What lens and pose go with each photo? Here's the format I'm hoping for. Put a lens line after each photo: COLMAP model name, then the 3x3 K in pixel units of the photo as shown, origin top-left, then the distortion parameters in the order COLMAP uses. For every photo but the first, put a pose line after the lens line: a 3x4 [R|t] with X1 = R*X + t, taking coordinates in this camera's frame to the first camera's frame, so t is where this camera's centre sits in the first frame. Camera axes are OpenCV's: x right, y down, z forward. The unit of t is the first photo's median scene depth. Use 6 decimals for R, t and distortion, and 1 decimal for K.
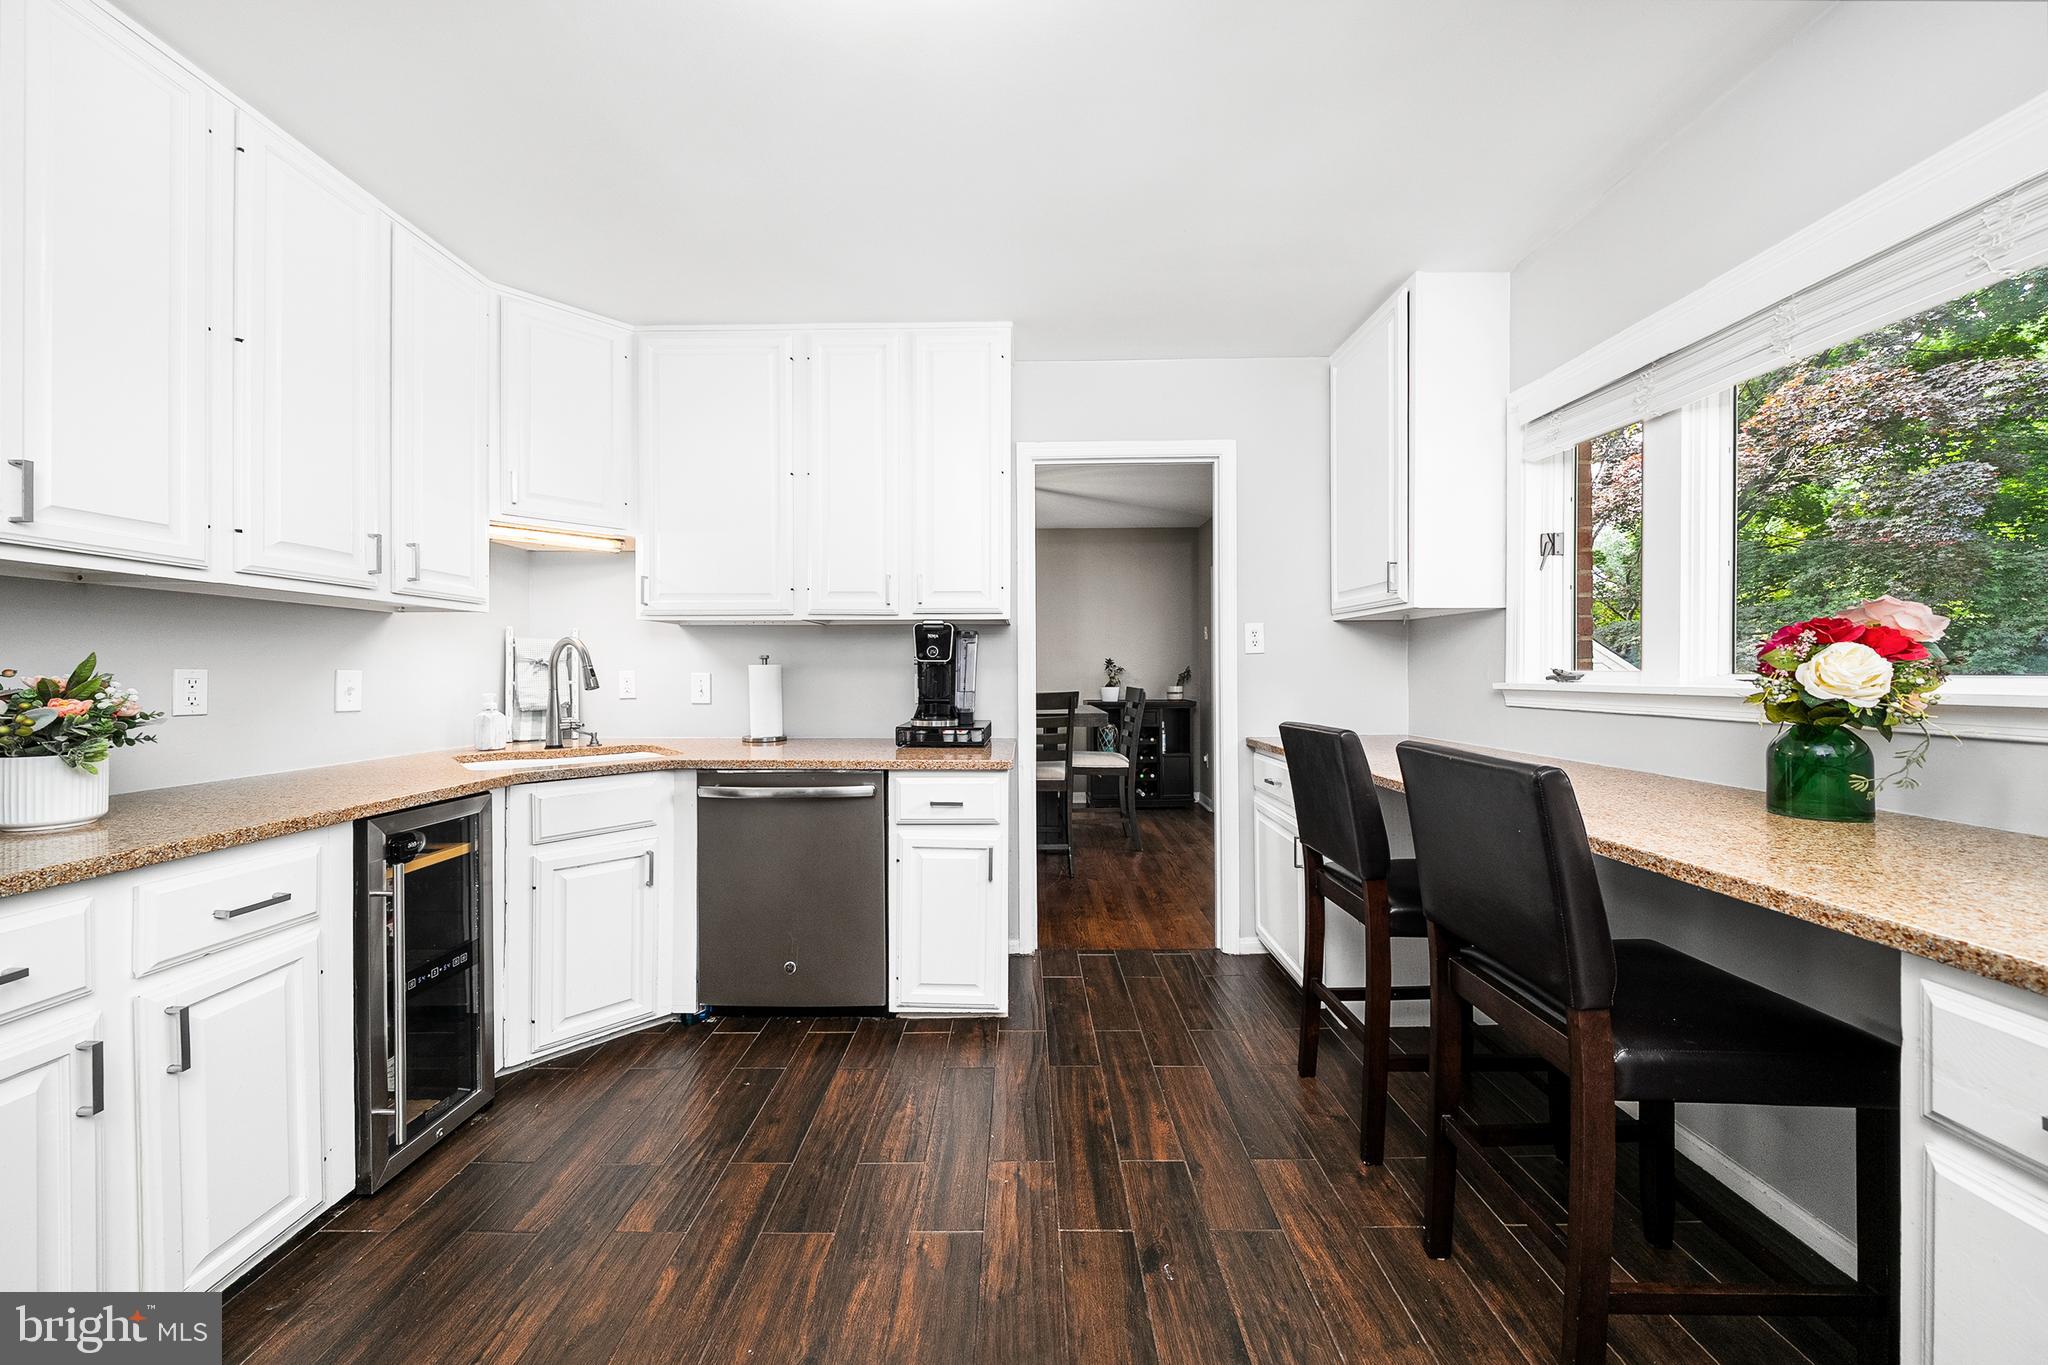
lens RADIAL K [[682.4, 0, 1035.0], [0, 682.4, 670.9], [0, 0, 1]] dist [-0.005275, 0.000324]
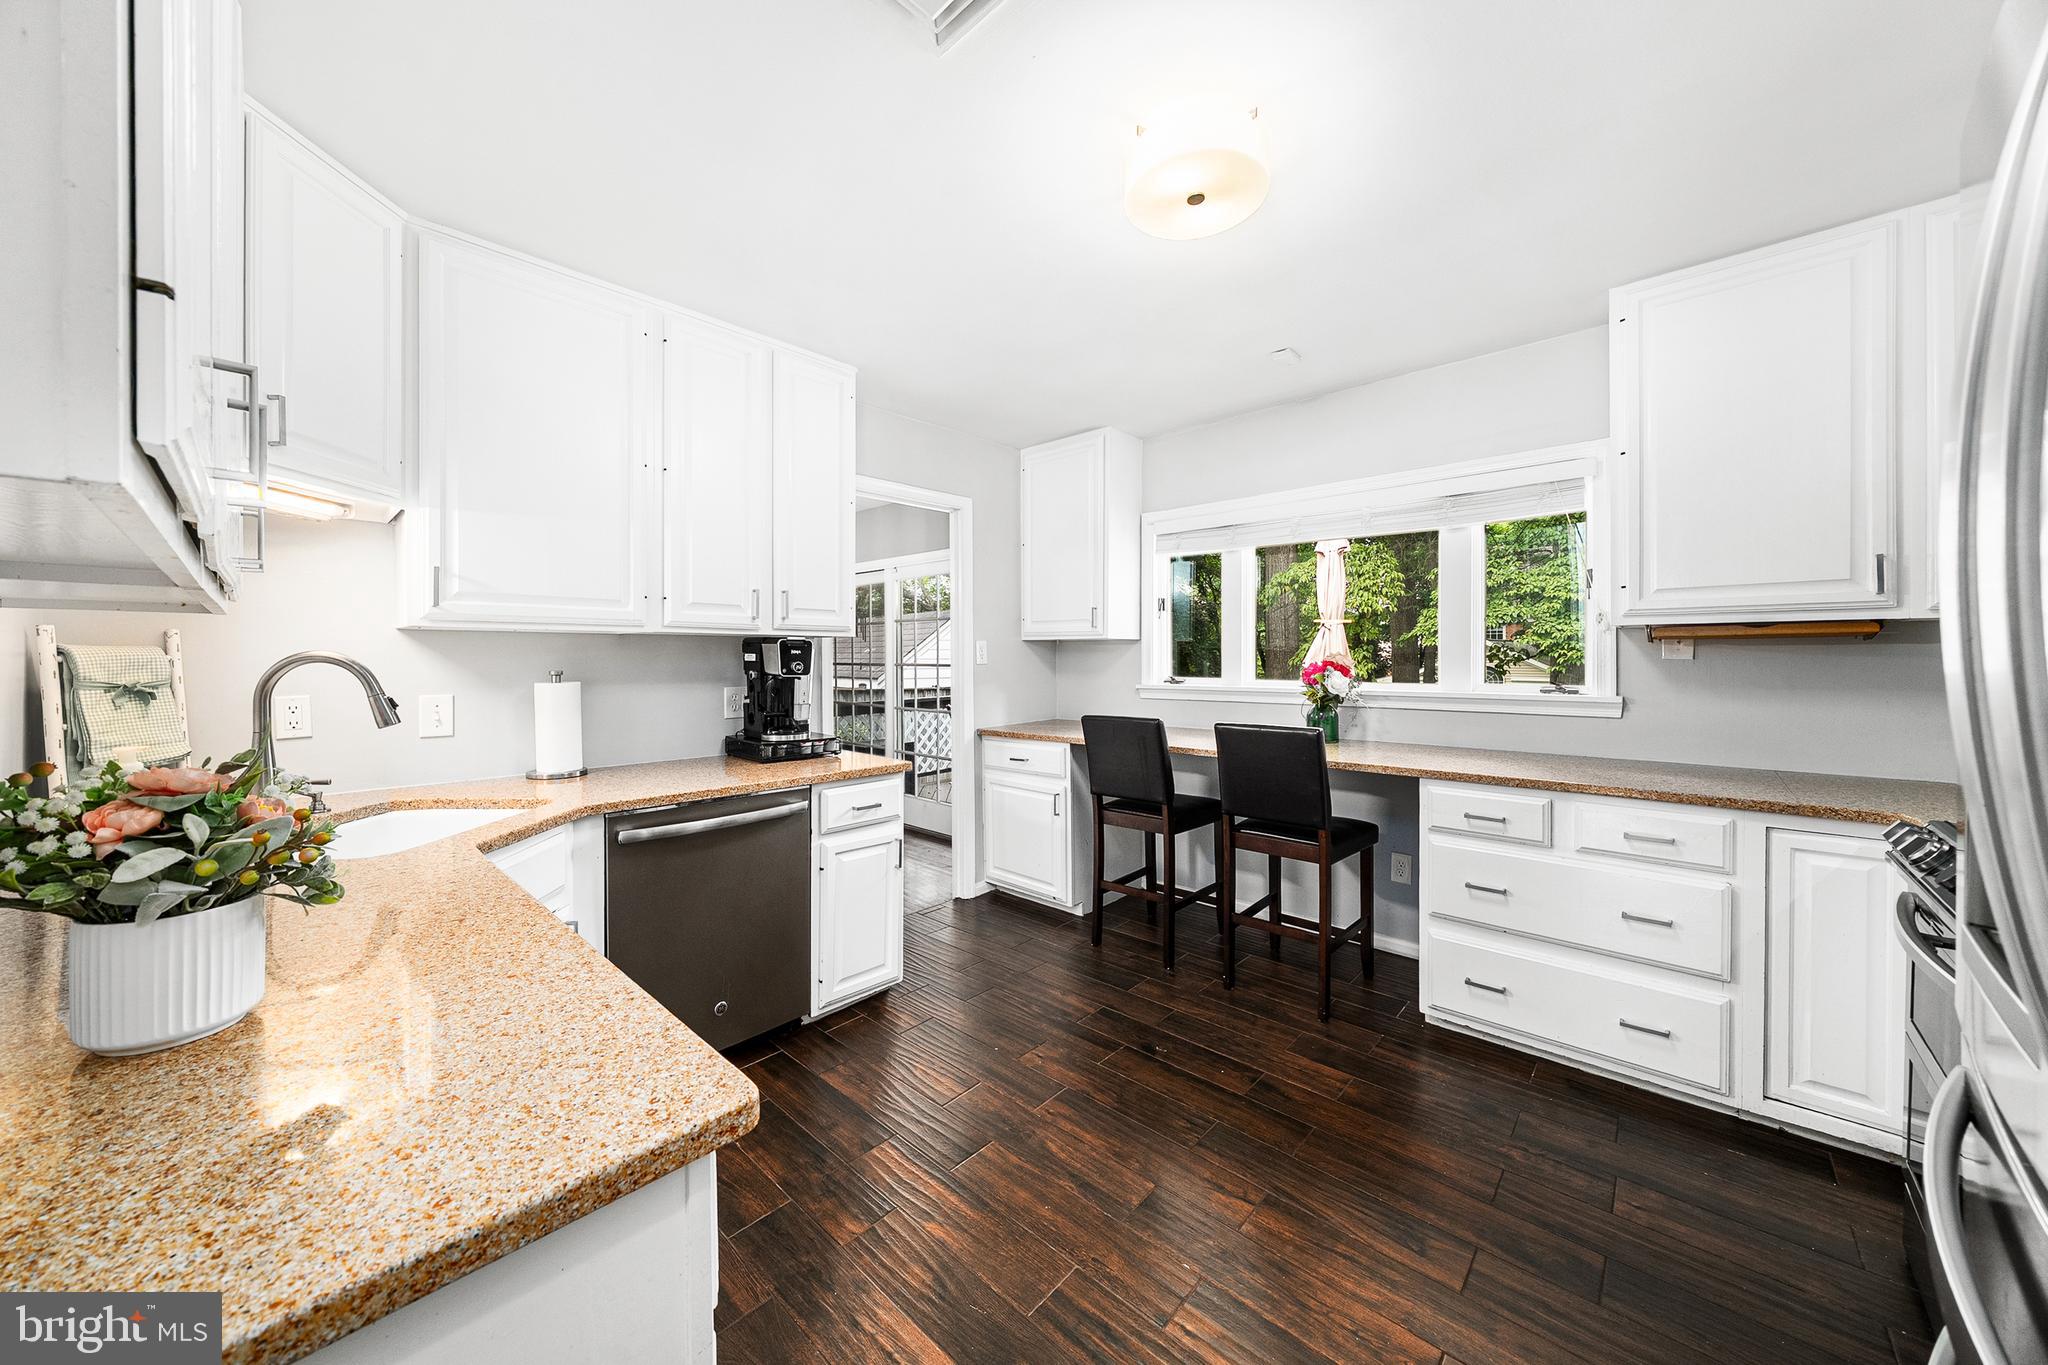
lens RADIAL K [[682.4, 0, 1008.9], [0, 682.4, 663.8], [0, 0, 1]] dist [-0.005275, 0.000324]
pose [[0.696600, -0.002969, 0.717454, -0.747050], [0.002816, 0.999995, 0.001403, -0.038112], [-0.717455, 0.001043, 0.696604, 0.061086]]
